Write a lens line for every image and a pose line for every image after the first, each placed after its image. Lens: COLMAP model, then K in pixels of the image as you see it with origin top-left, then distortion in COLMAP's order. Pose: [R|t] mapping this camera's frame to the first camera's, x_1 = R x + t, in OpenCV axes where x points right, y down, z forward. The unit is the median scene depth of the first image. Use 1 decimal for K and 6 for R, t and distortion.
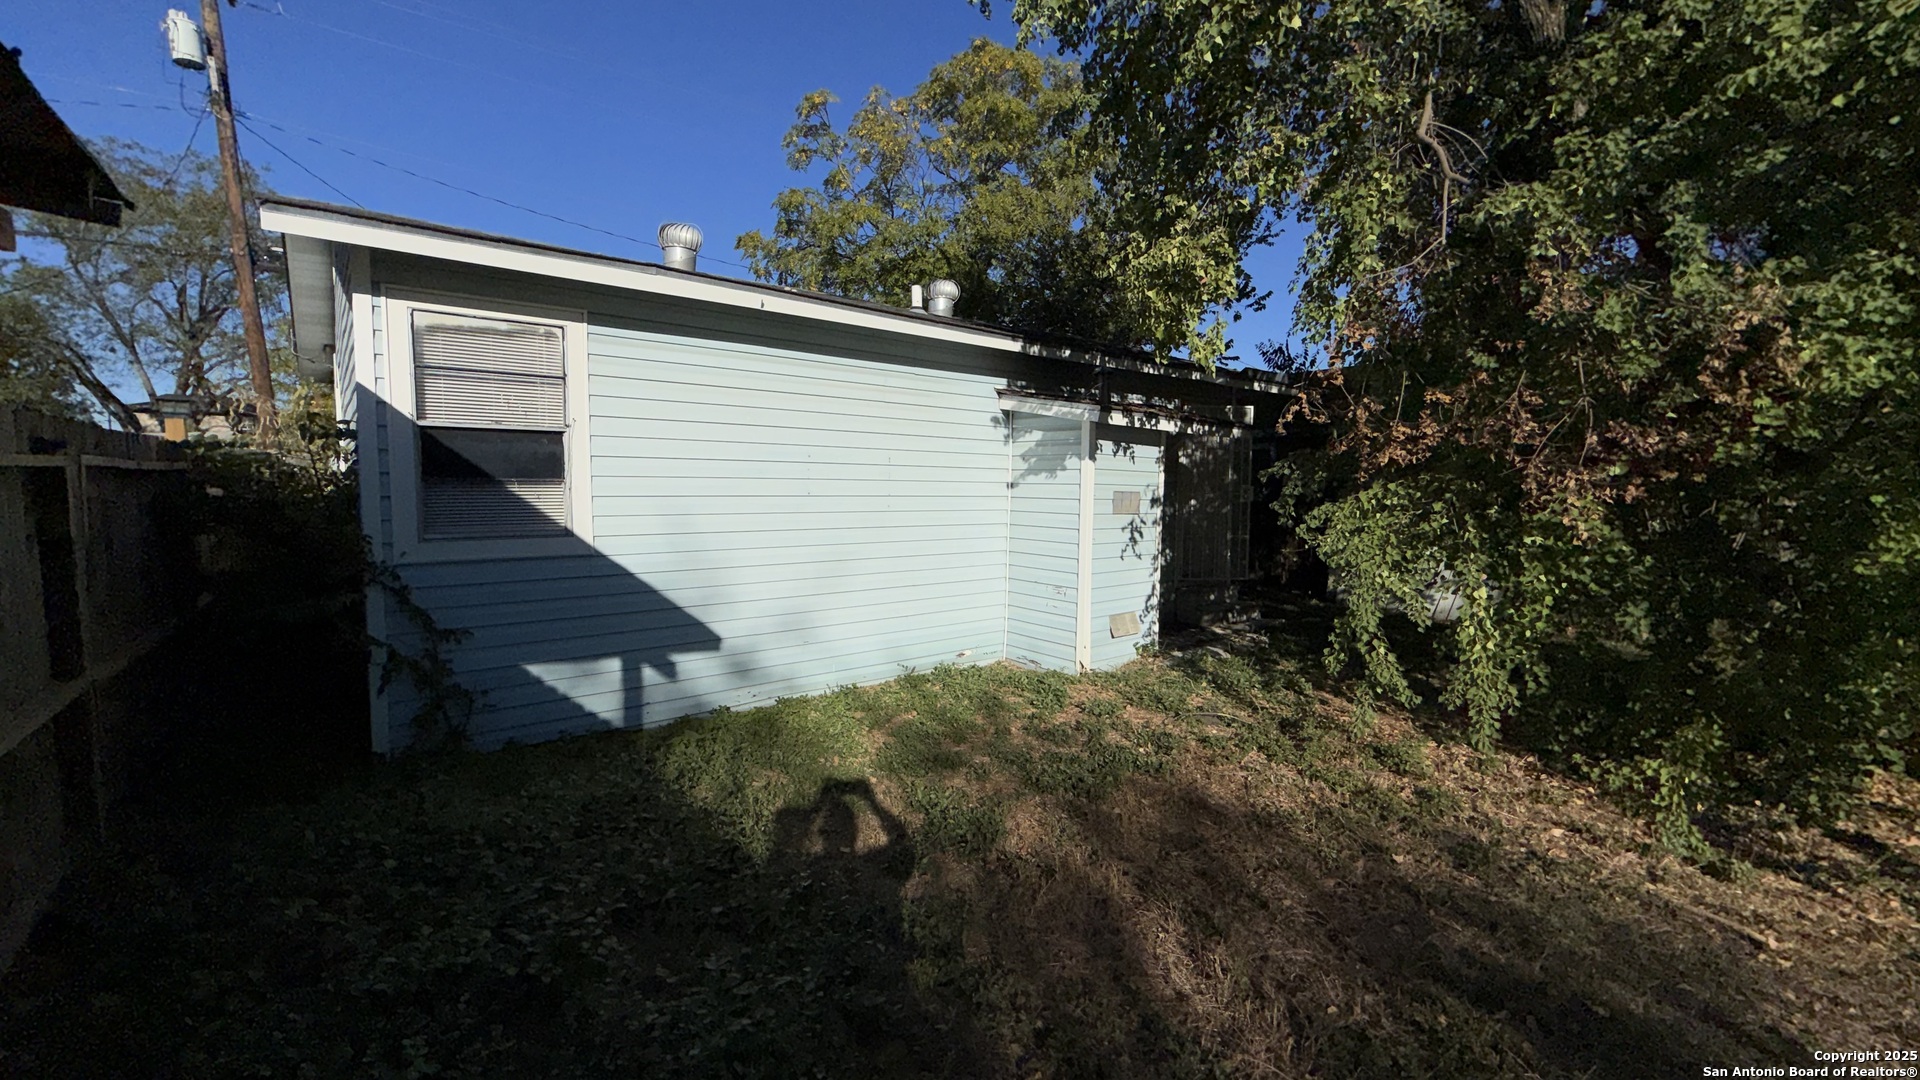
lens RADIAL K [[764.2, 0, 960.0], [0, 764.2, 540.0], [0, 0, 1]] dist [-0.001802, -0.000148]
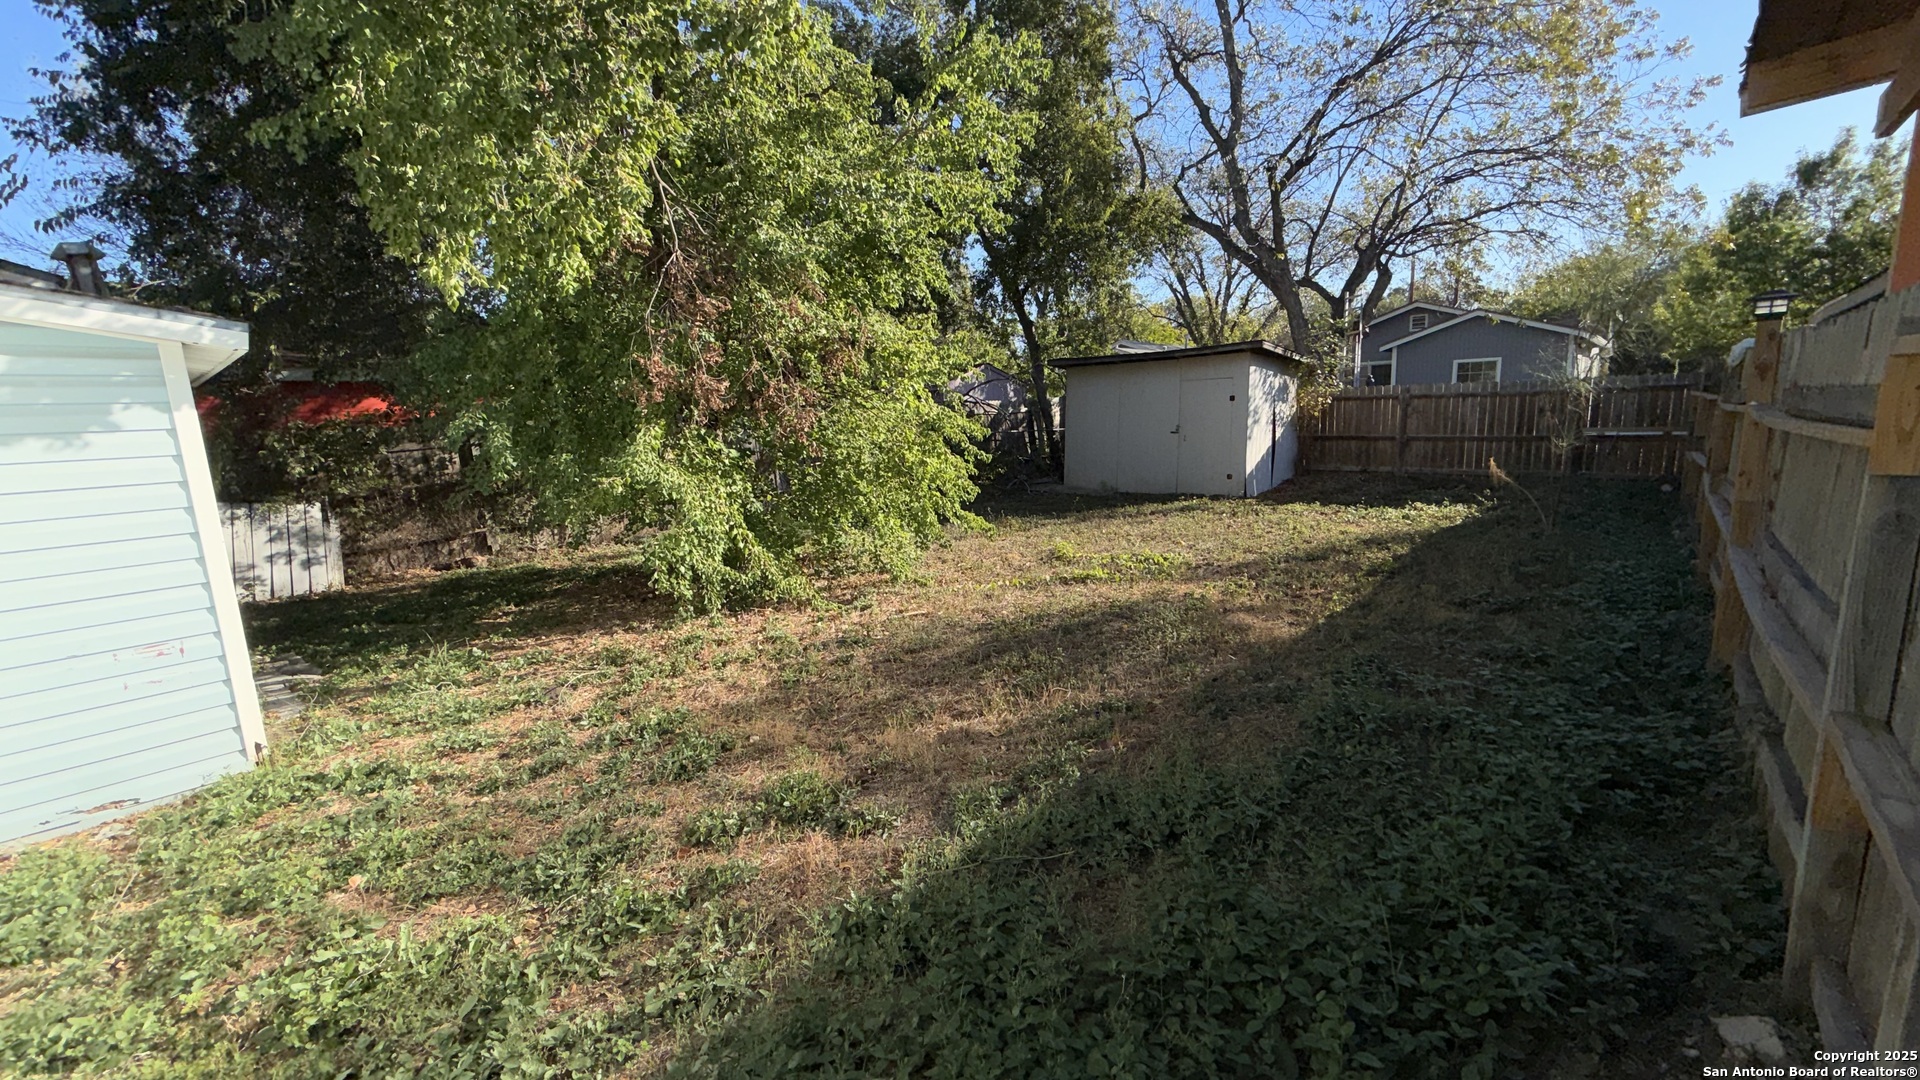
lens RADIAL K [[764.2, 0, 960.0], [0, 764.2, 540.0], [0, 0, 1]] dist [-0.001802, -0.000148]
pose [[-0.171889, -0.163032, 0.971532, -0.639885], [0.122571, 0.975008, 0.185301, -0.056346], [-0.977461, 0.150933, -0.147610, 0.655121]]
